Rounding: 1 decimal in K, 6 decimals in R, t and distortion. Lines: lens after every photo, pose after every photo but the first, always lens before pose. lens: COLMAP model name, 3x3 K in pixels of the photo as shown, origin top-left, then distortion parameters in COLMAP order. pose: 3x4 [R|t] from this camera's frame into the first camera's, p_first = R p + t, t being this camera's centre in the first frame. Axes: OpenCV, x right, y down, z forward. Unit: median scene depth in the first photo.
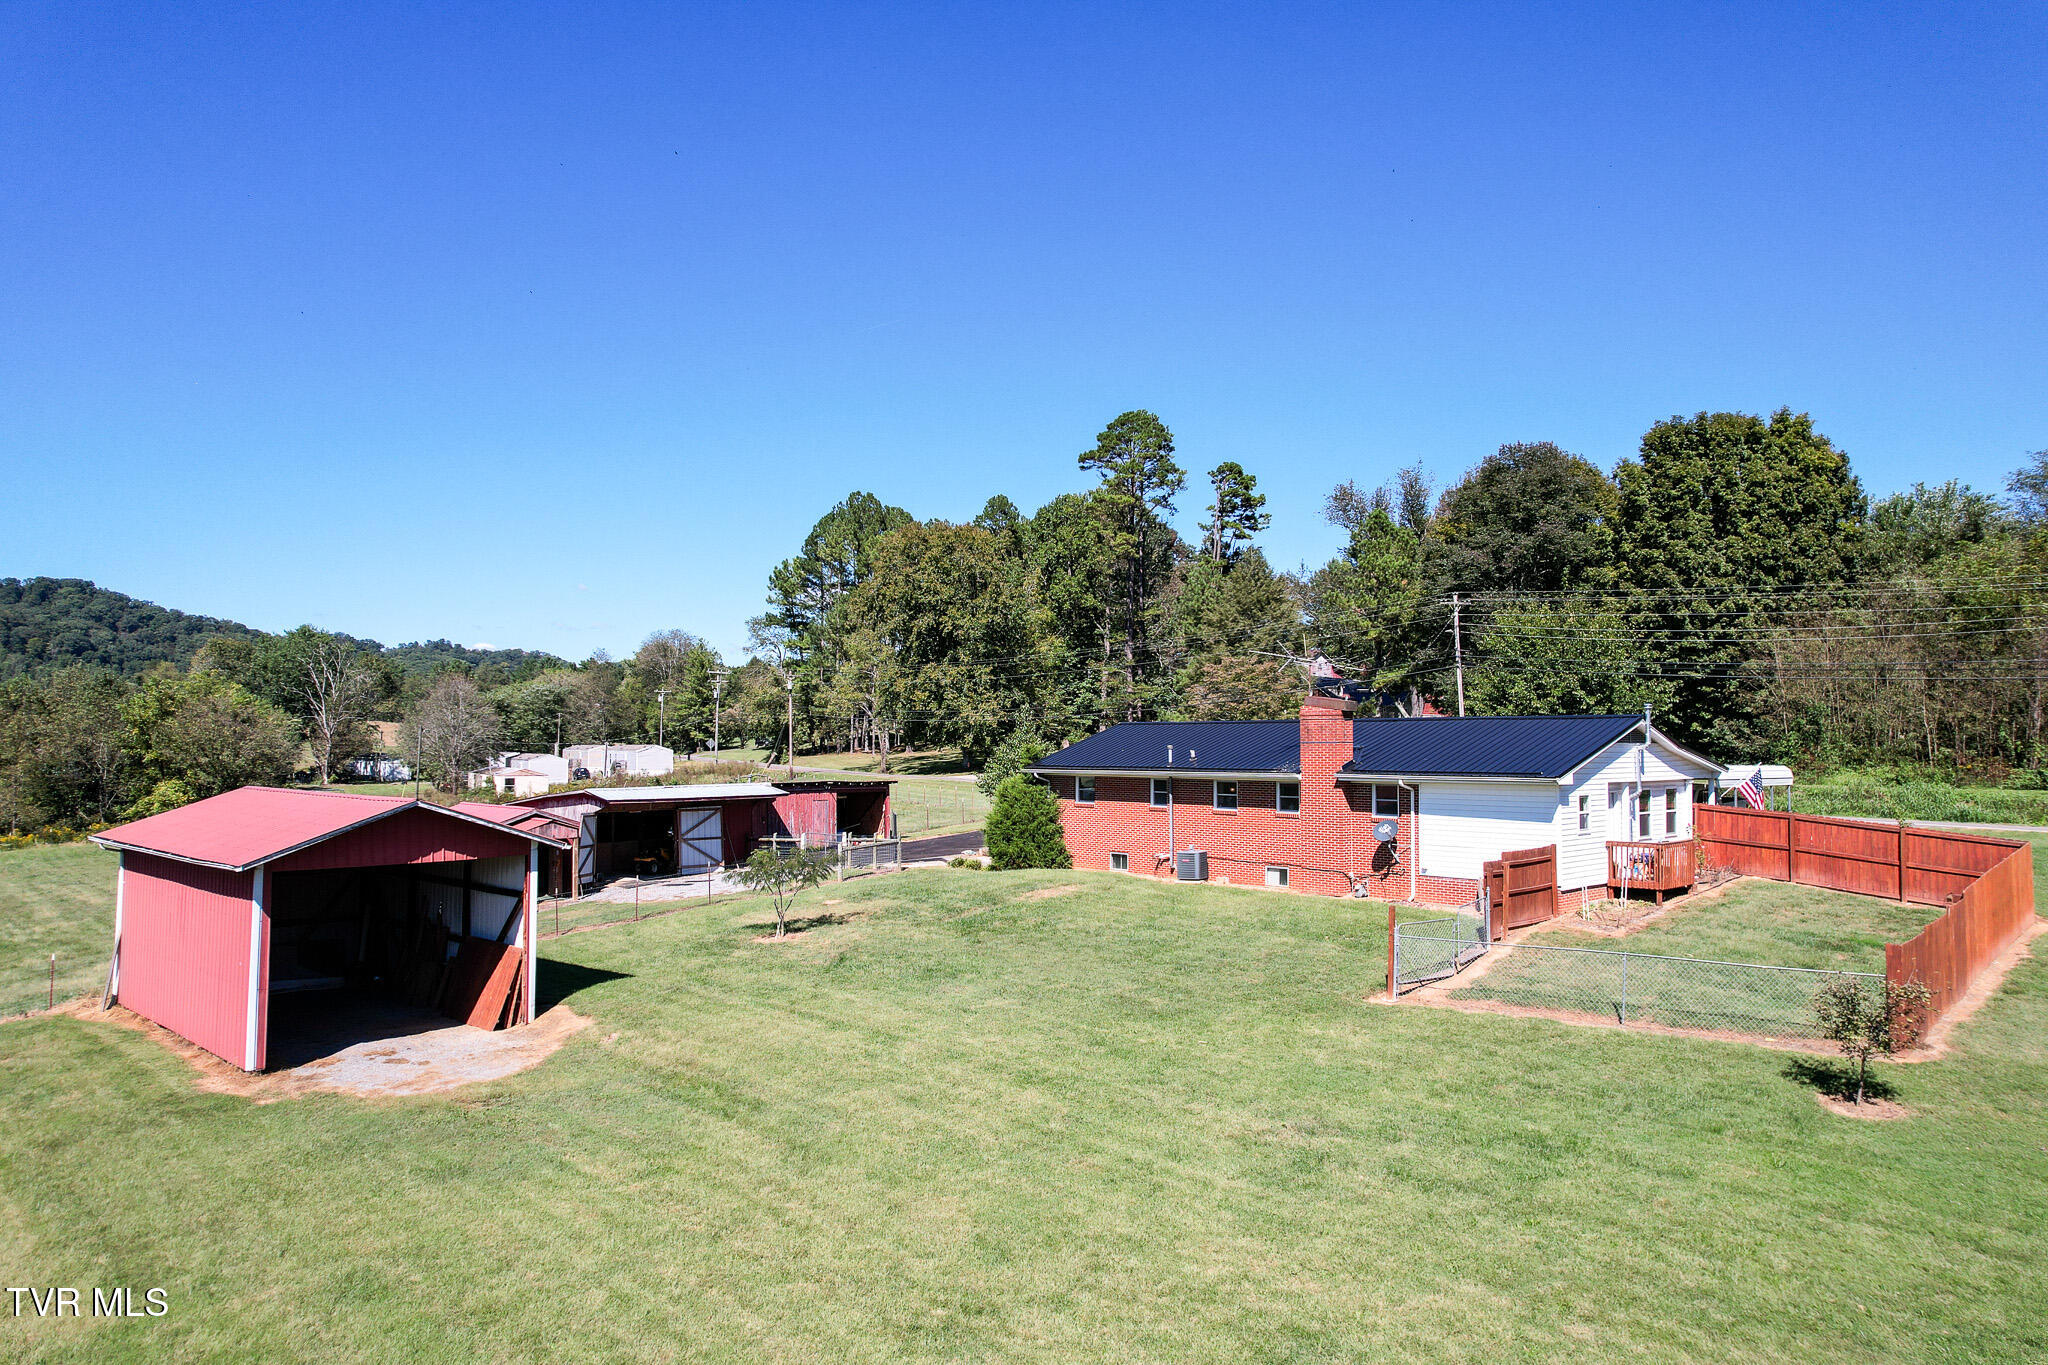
lens RADIAL K [[1308.0, 0, 1023.5], [0, 1308.0, 673.8], [0, 0, 1]] dist [-0.070756, 0.060044]
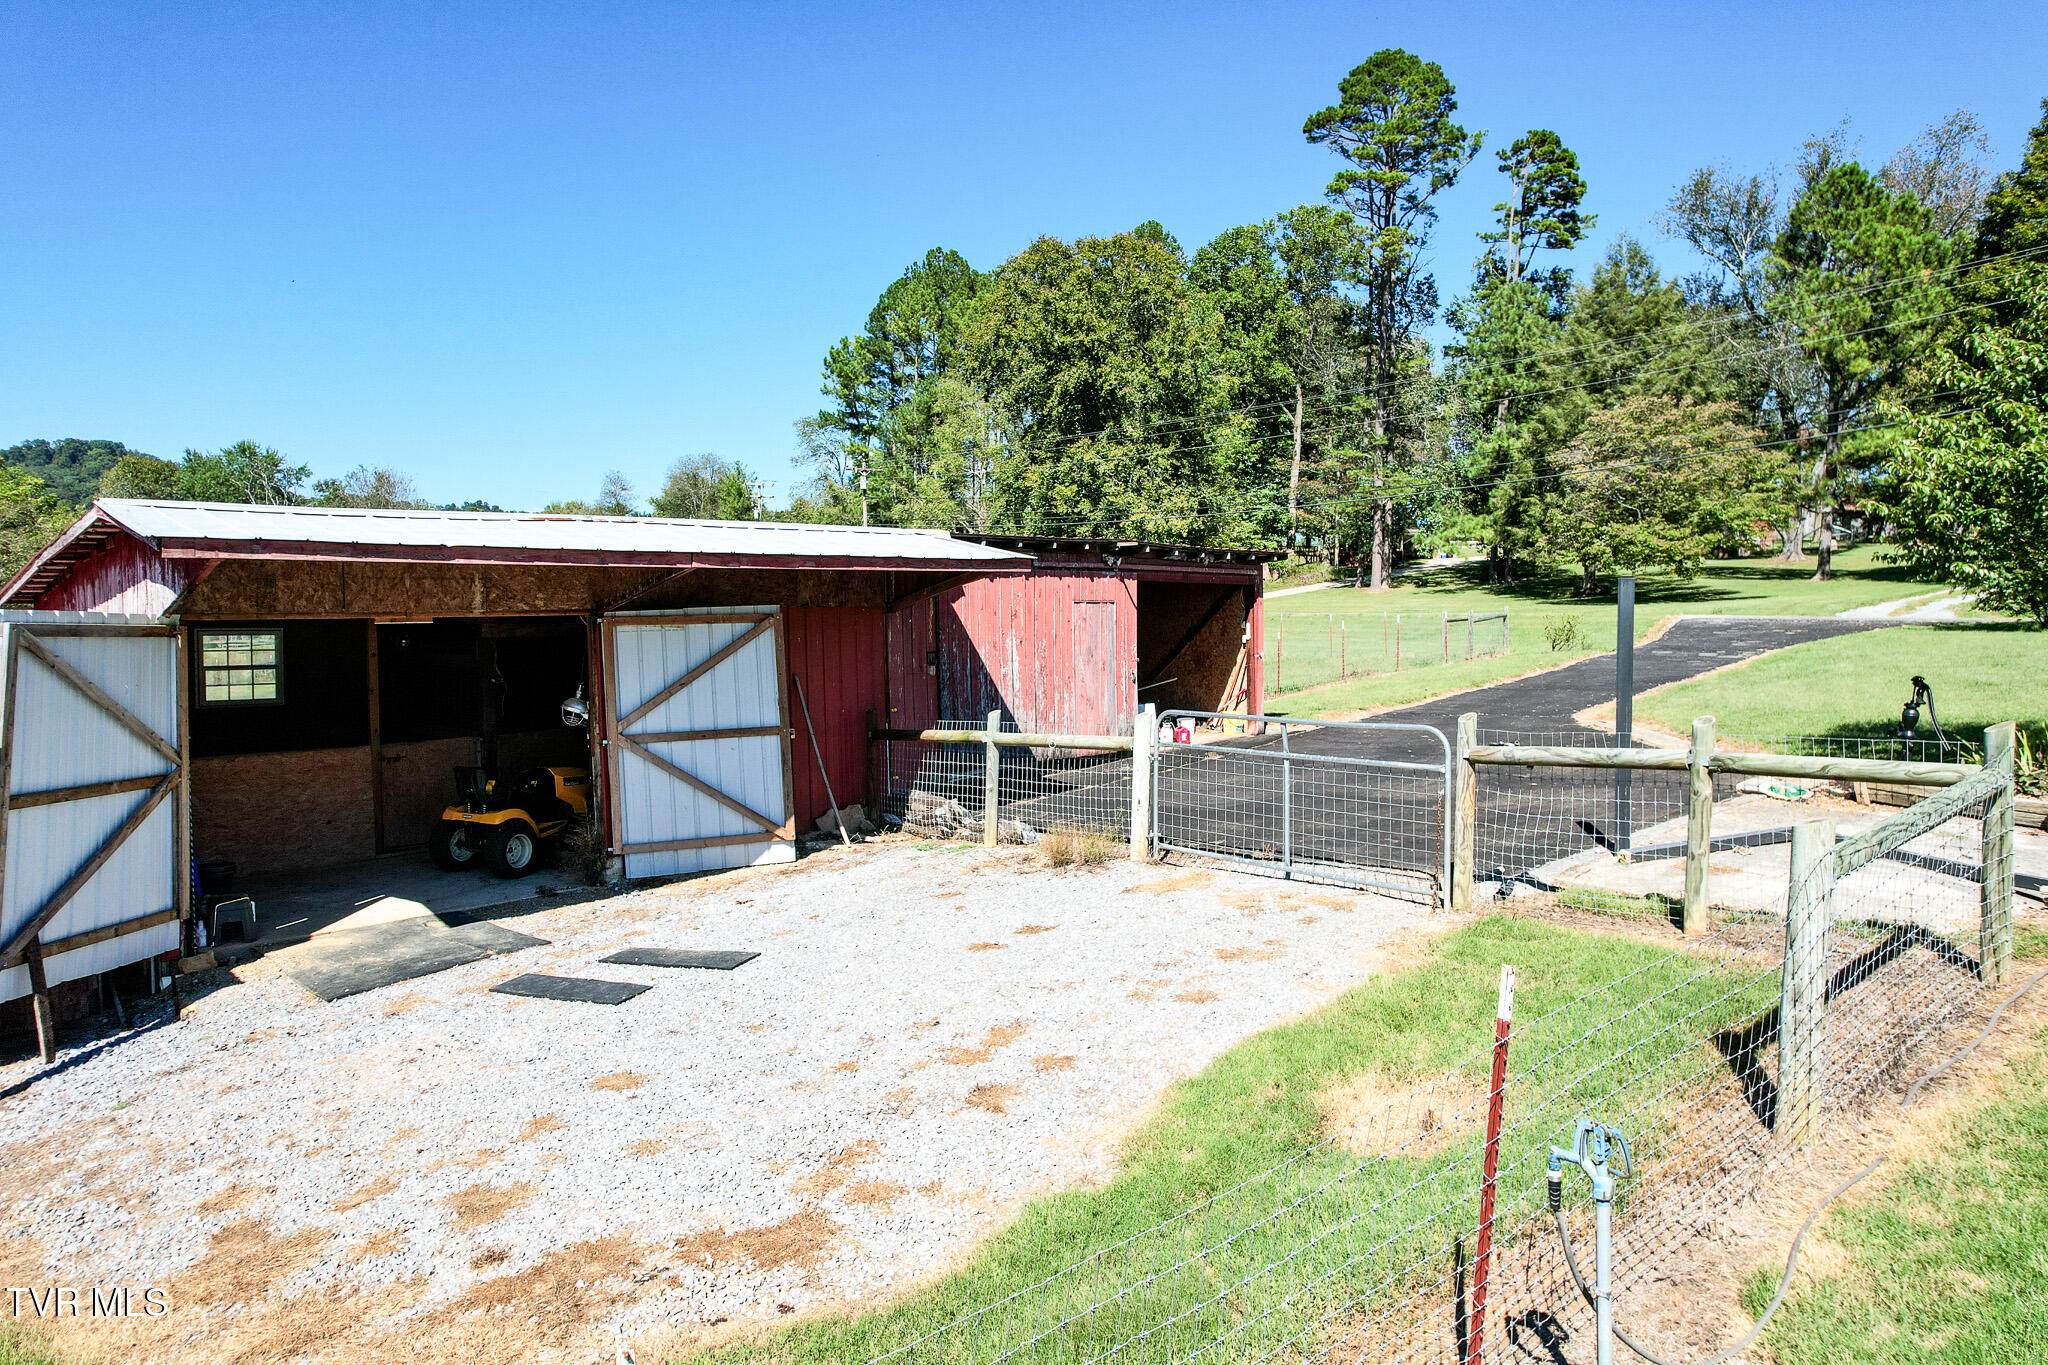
lens RADIAL K [[1308.0, 0, 1026.4], [0, 1308.0, 681.9], [0, 0, 1]] dist [-0.070756, 0.060044]
pose [[0.999553, -0.000030, -0.029891, -0.078373], [0.003353, 0.993802, 0.111110, 0.039255], [0.029703, -0.111160, 0.993359, 0.333217]]
